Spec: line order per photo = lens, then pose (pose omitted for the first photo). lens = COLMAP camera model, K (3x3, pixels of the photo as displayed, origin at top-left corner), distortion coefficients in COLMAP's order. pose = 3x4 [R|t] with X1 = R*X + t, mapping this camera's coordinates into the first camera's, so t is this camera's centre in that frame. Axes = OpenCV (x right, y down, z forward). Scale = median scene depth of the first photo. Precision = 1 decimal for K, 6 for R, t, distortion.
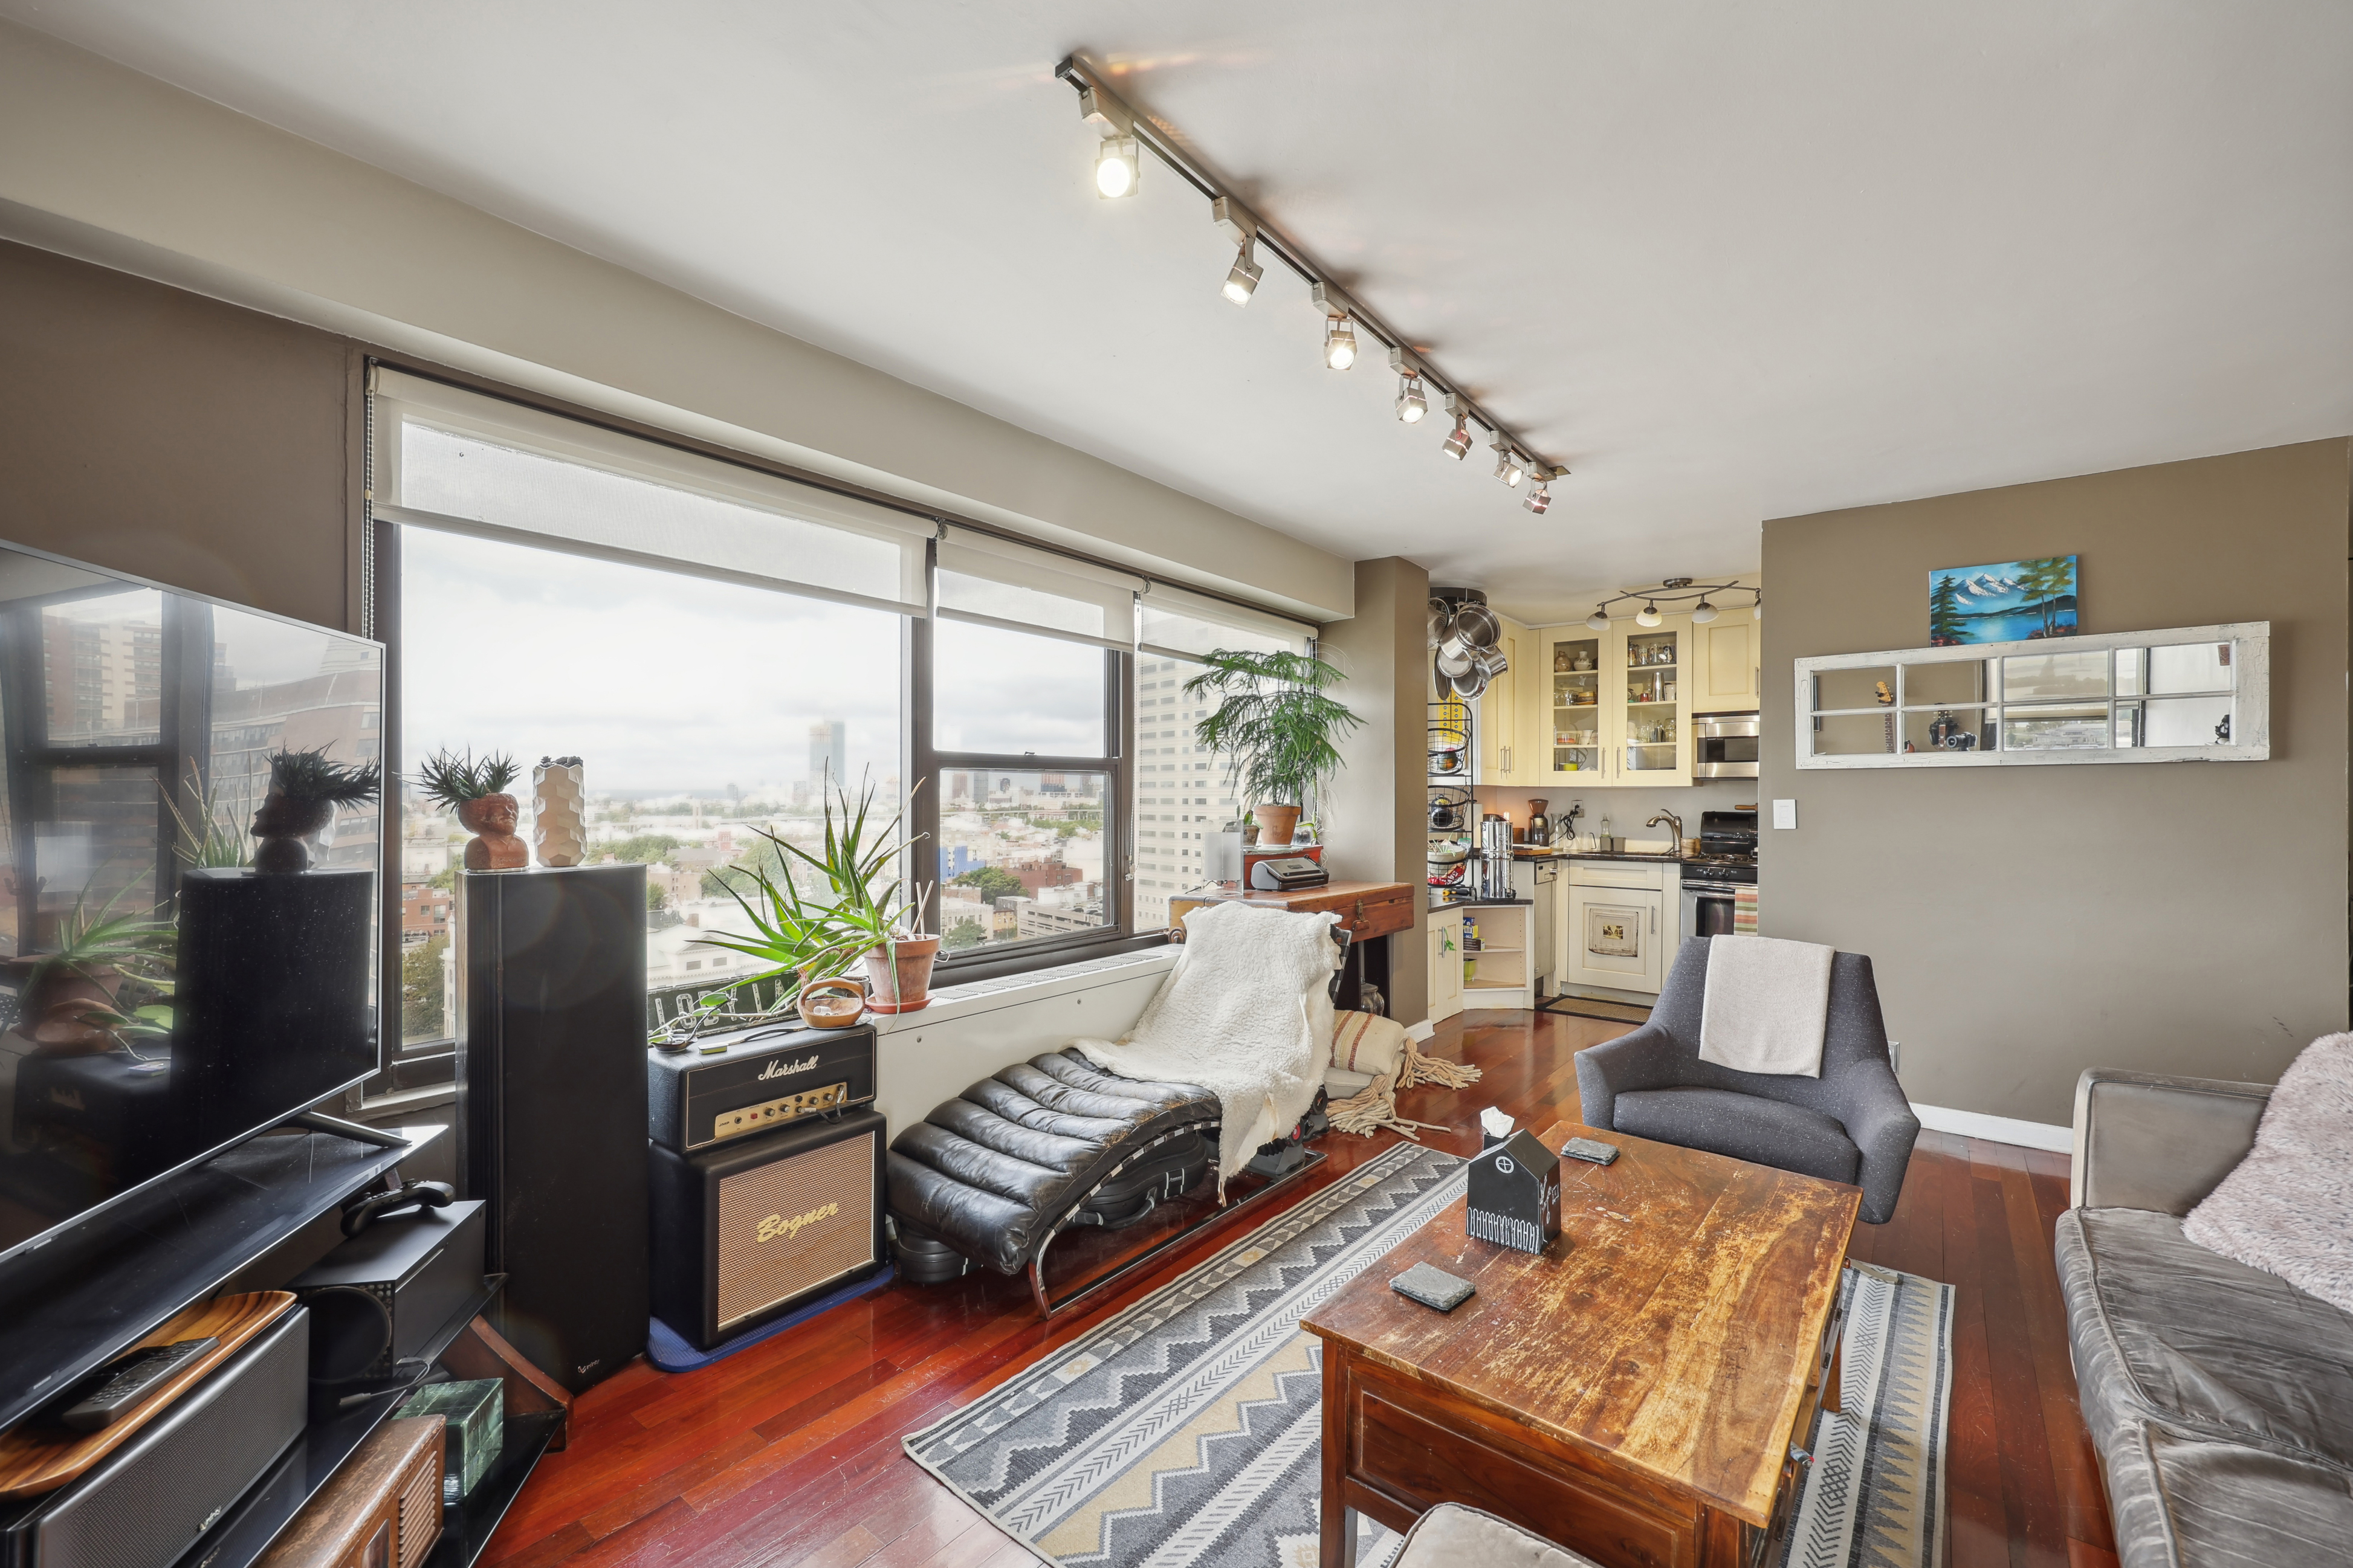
lens RADIAL K [[961.5, 0, 1169.5], [0, 961.5, 795.1], [0, 0, 1]] dist [-0.000242, 0.000189]
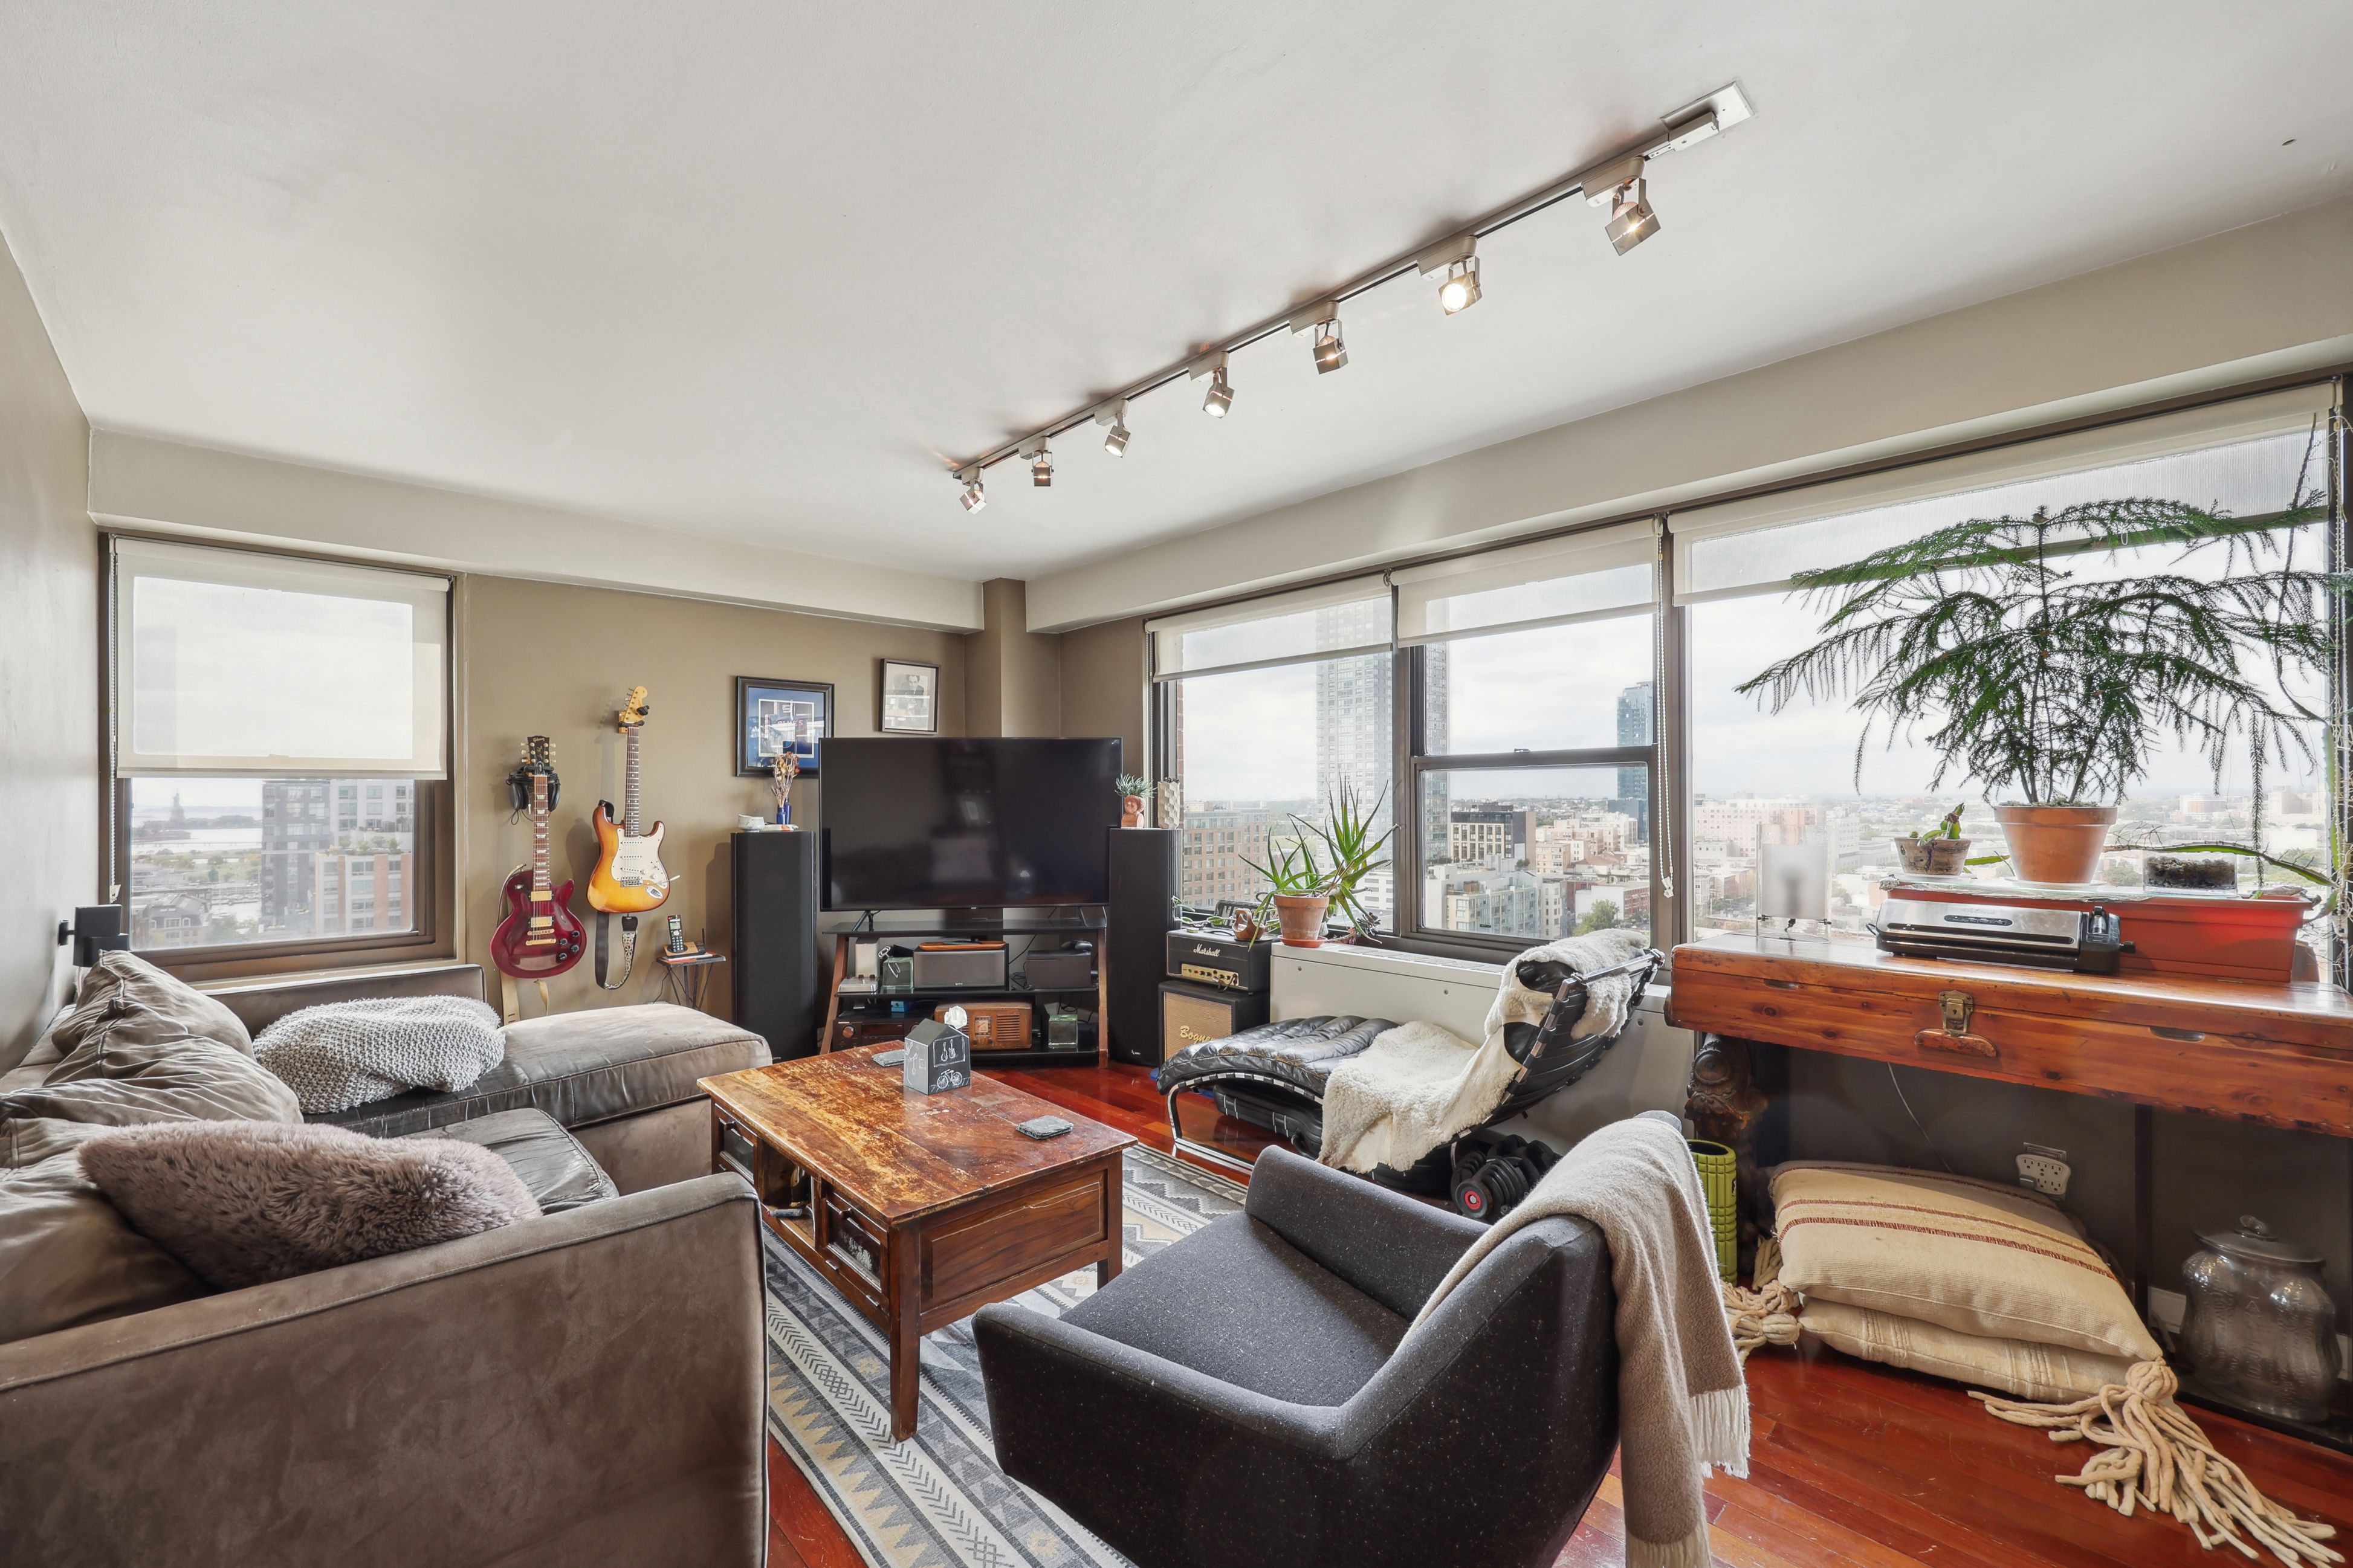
lens RADIAL K [[960.9, 0, 1158.4], [0, 960.9, 788.1], [0, 0, 1]] dist [0.006756, -0.000043]
pose [[-0.144990, -0.010282, -0.989380, 0.891328], [0.005727, 0.999921, -0.011231, 0.004902], [0.989417, -0.007294, -0.144920, 0.774965]]
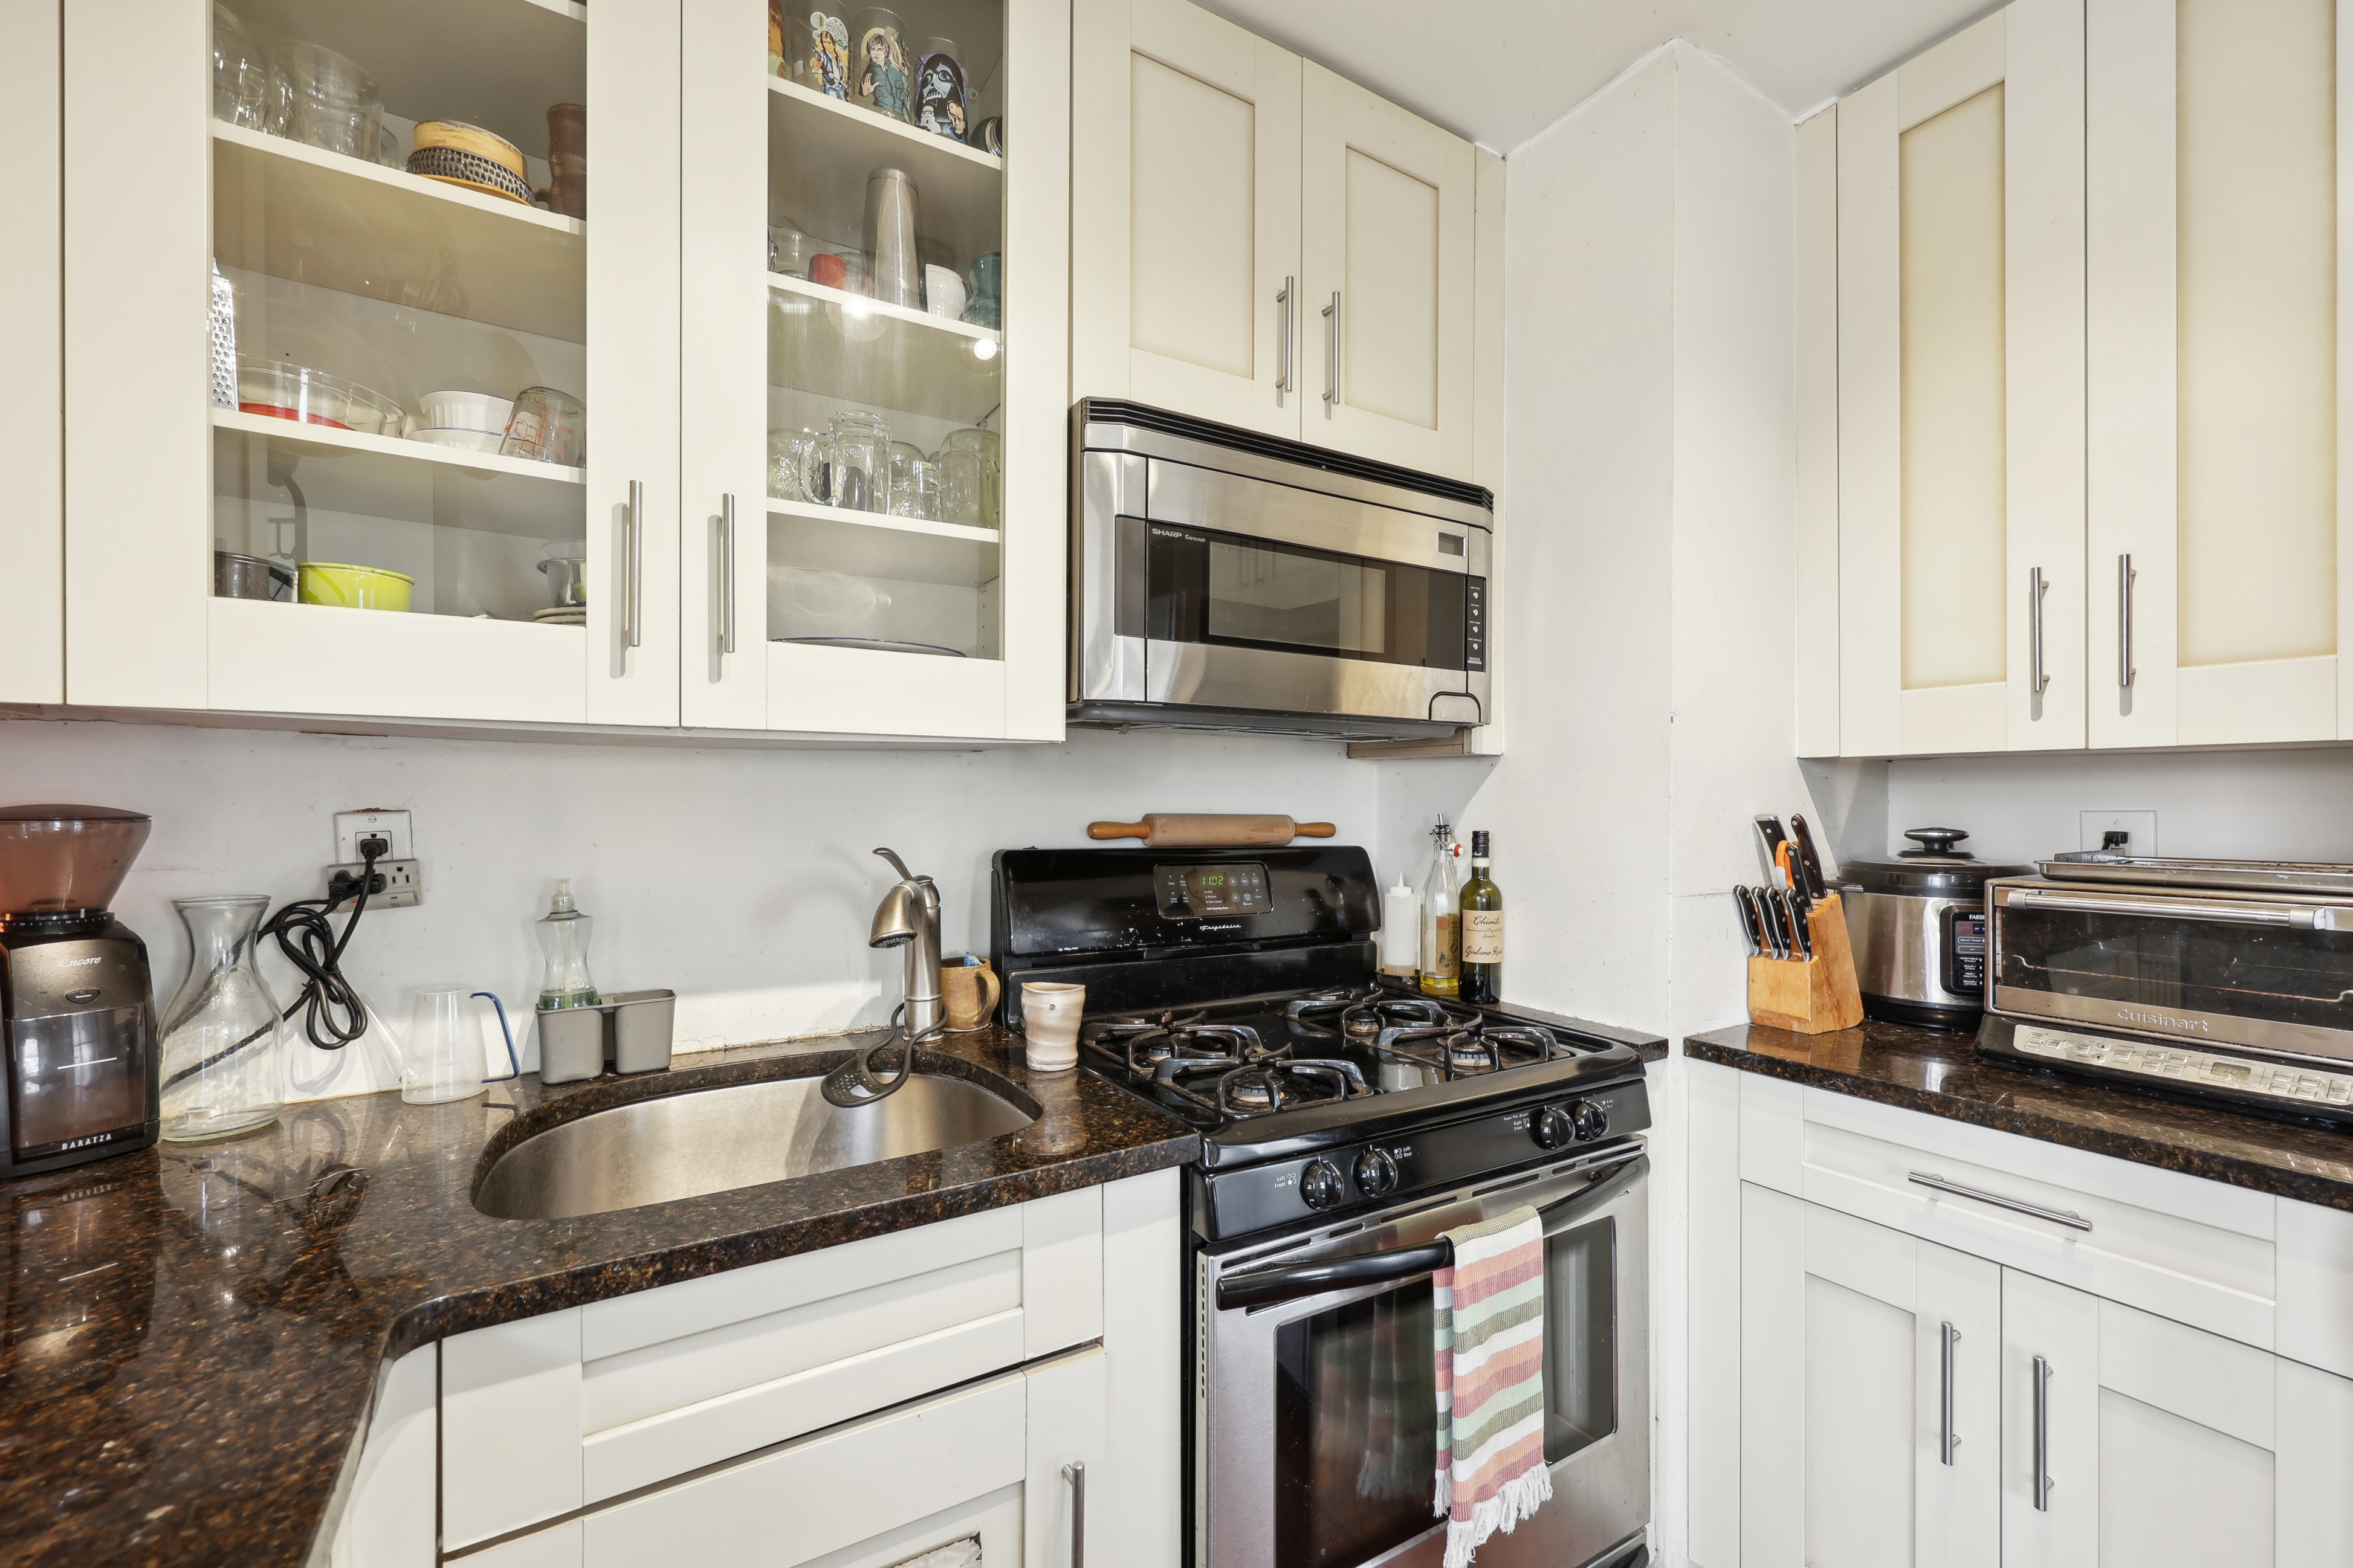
lens RADIAL K [[954.4, 0, 1172.1], [0, 954.4, 803.5], [0, 0, 1]] dist [-0.000420, -0.000066]
pose [[0.337645, -0.007582, 0.941243, 0.573219], [-0.002827, 0.999955, 0.009069, 0.004567], [-0.941269, -0.005723, 0.337608, 1.487846]]
